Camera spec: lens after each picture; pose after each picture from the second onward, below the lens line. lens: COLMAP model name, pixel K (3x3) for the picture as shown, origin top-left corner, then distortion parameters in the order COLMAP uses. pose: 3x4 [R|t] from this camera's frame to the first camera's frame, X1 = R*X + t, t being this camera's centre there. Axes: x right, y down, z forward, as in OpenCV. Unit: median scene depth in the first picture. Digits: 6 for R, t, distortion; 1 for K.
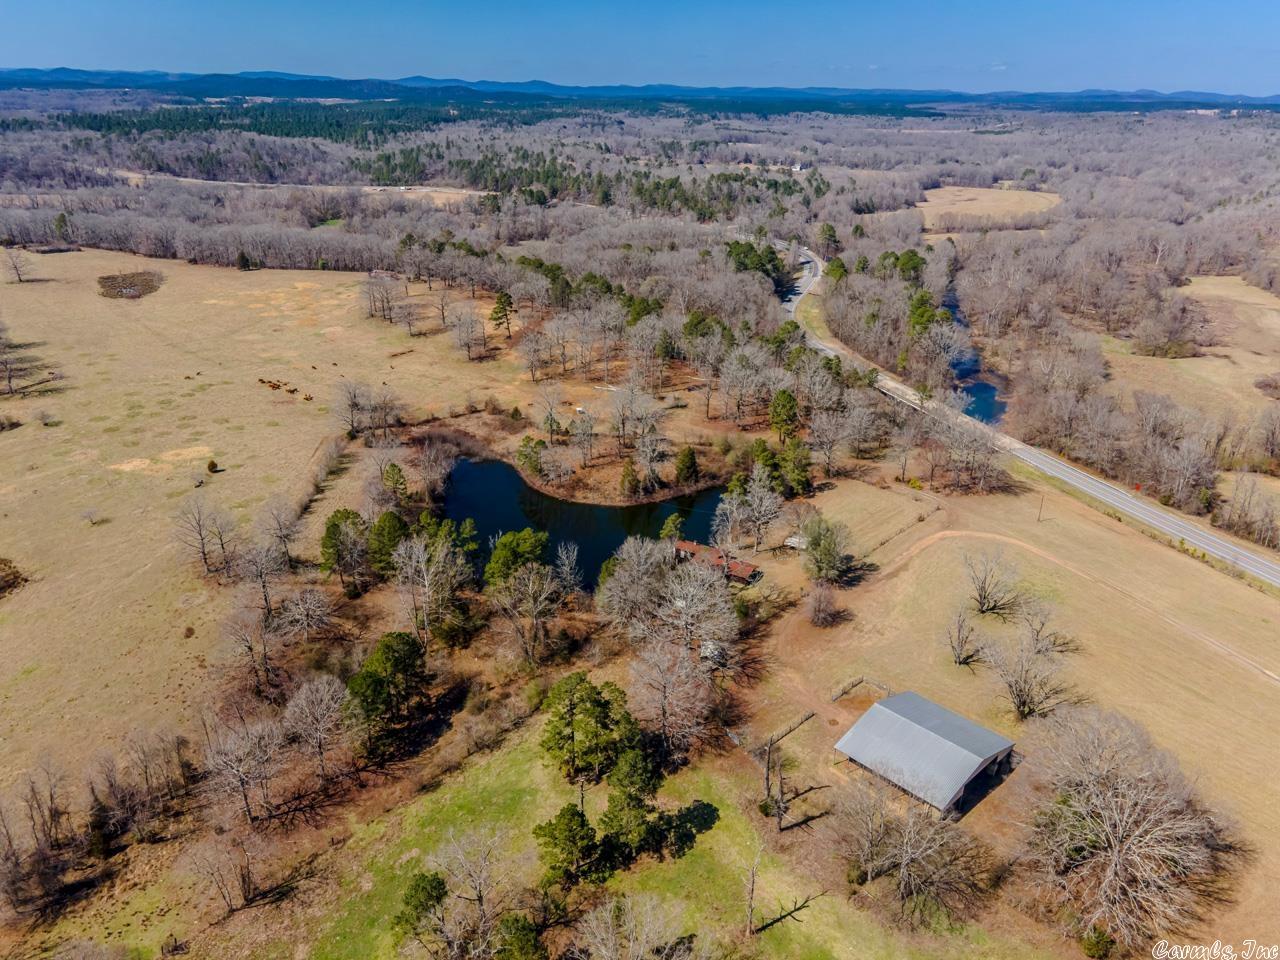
lens RADIAL K [[933.7, 0, 628.1], [0, 933.7, 475.1], [0, 0, 1]] dist [0.010022, 0.084439]
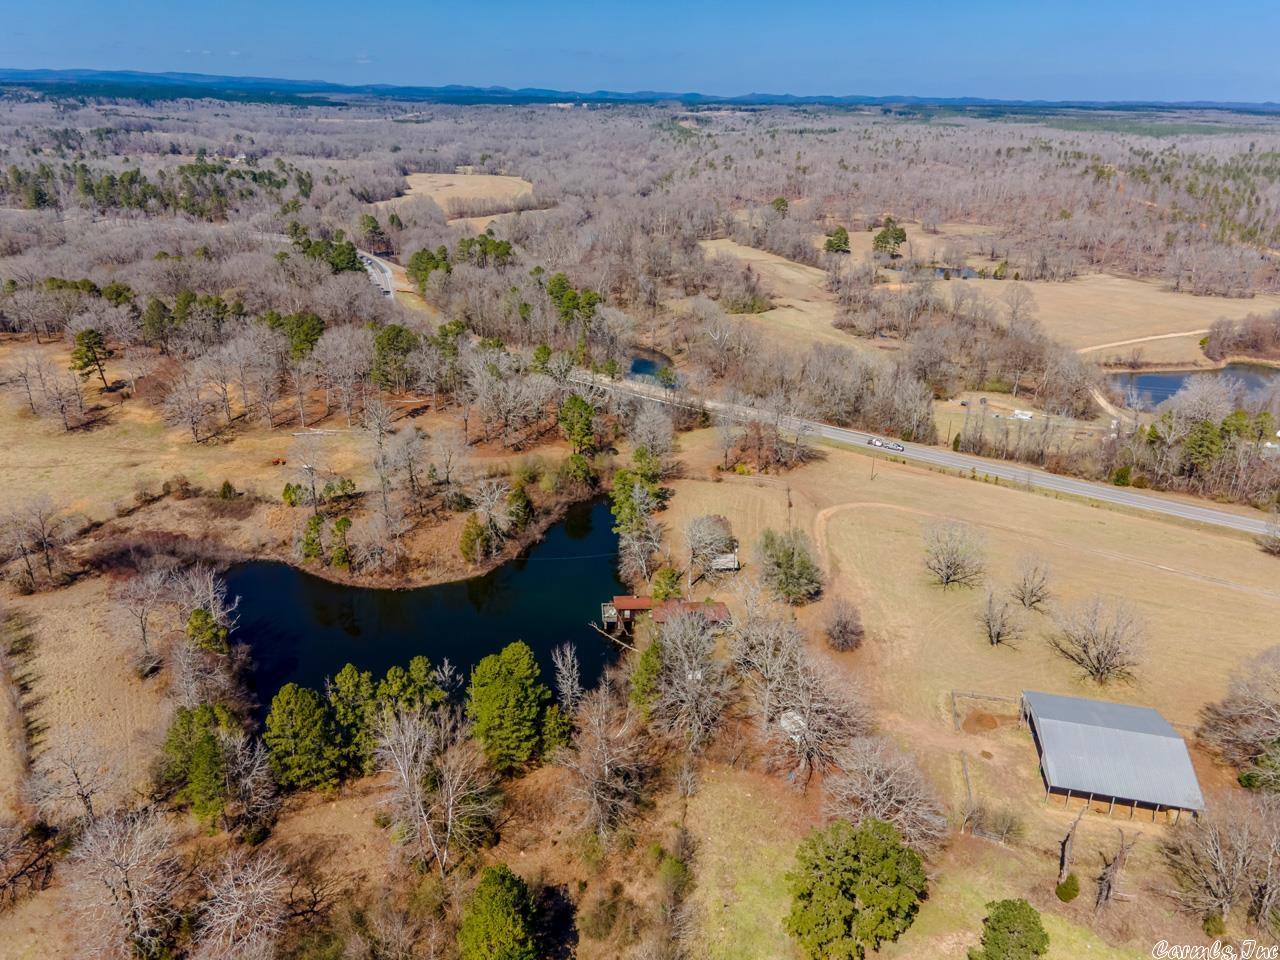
lens RADIAL K [[932.2, 0, 629.1], [0, 932.2, 476.7], [0, 0, 1]] dist [0.021078, 0.051914]
pose [[0.825435, -0.213381, 0.522615, -0.069713], [0.208293, 0.975605, 0.069350, -0.017925], [-0.524663, 0.051613, 0.849744, 0.063516]]
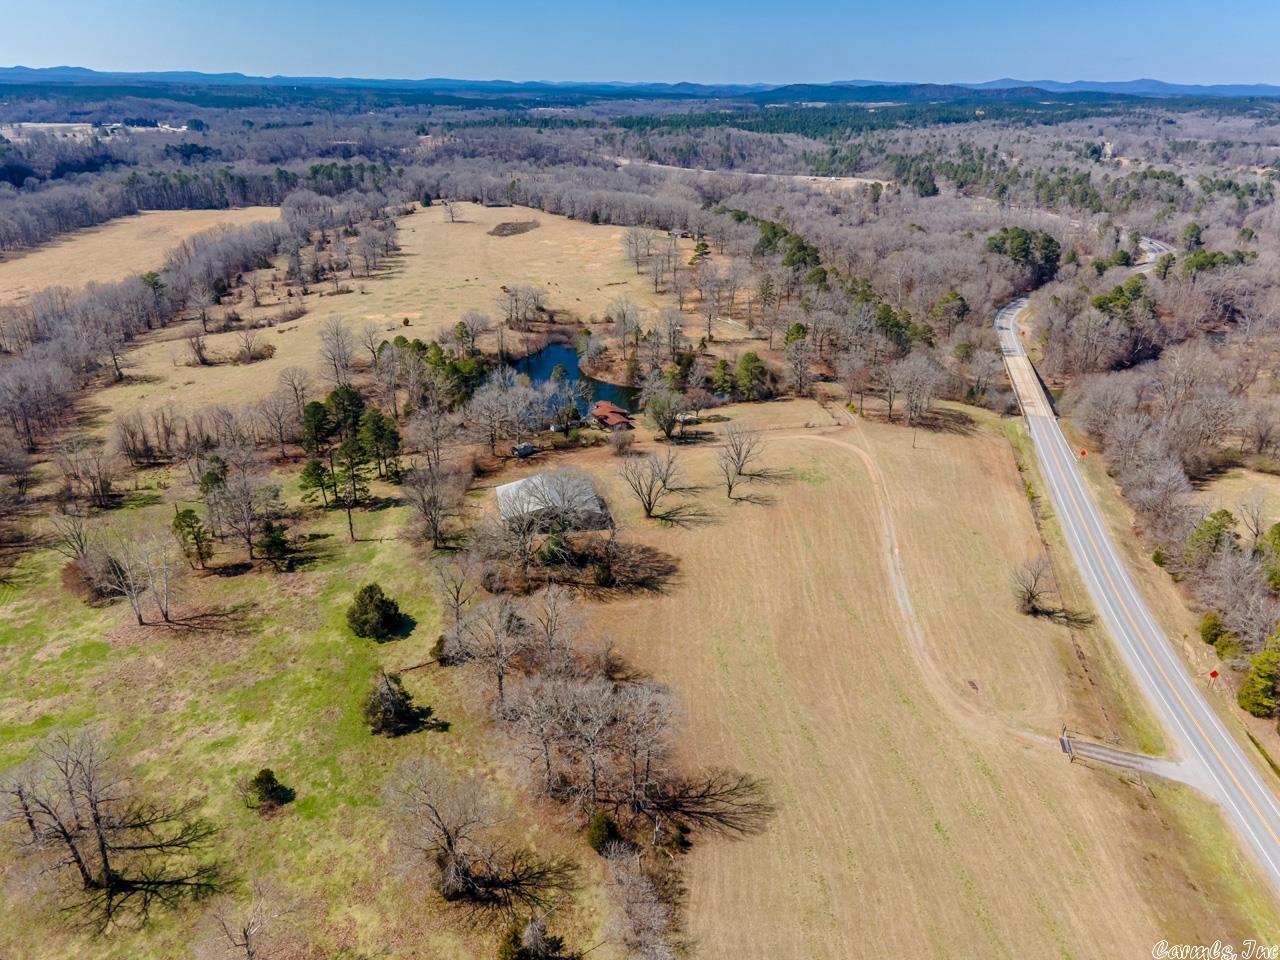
lens RADIAL K [[935.1, 0, 627.7], [0, 935.1, 480.1], [0, 0, 1]] dist [0.008704, 0.048392]
pose [[0.845836, 0.200317, -0.494403, 0.160935], [-0.200539, 0.978237, 0.053264, 0.021705], [0.494312, 0.054095, 0.867600, -0.028934]]
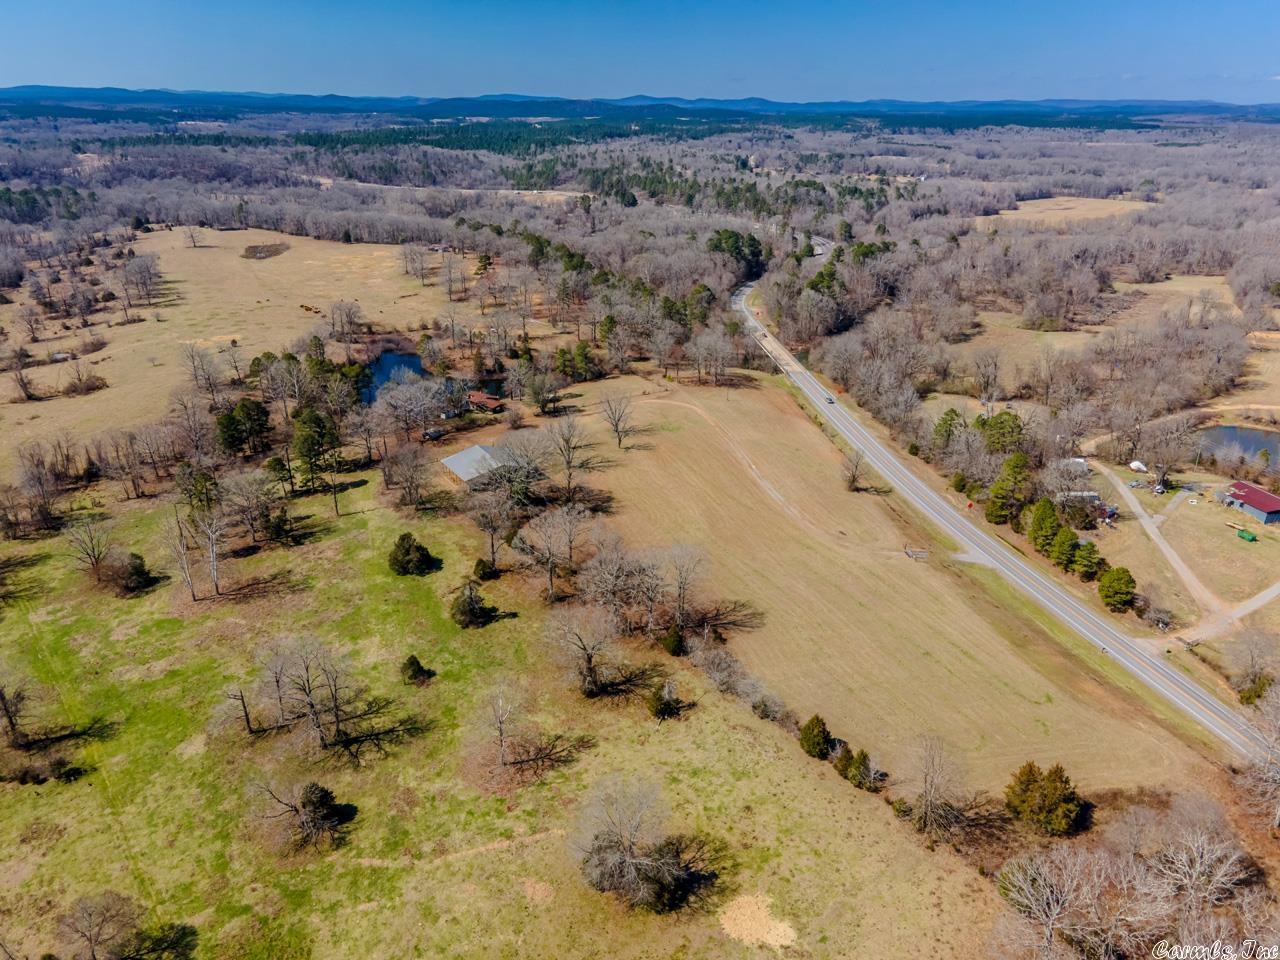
lens RADIAL K [[932.2, 0, 629.1], [0, 932.2, 476.7], [0, 0, 1]] dist [0.021078, 0.051914]
pose [[0.976269, 0.073873, -0.203571, 0.134268], [-0.076670, 0.997039, -0.005875, 0.042665], [0.202534, 0.021344, 0.979043, -0.100457]]
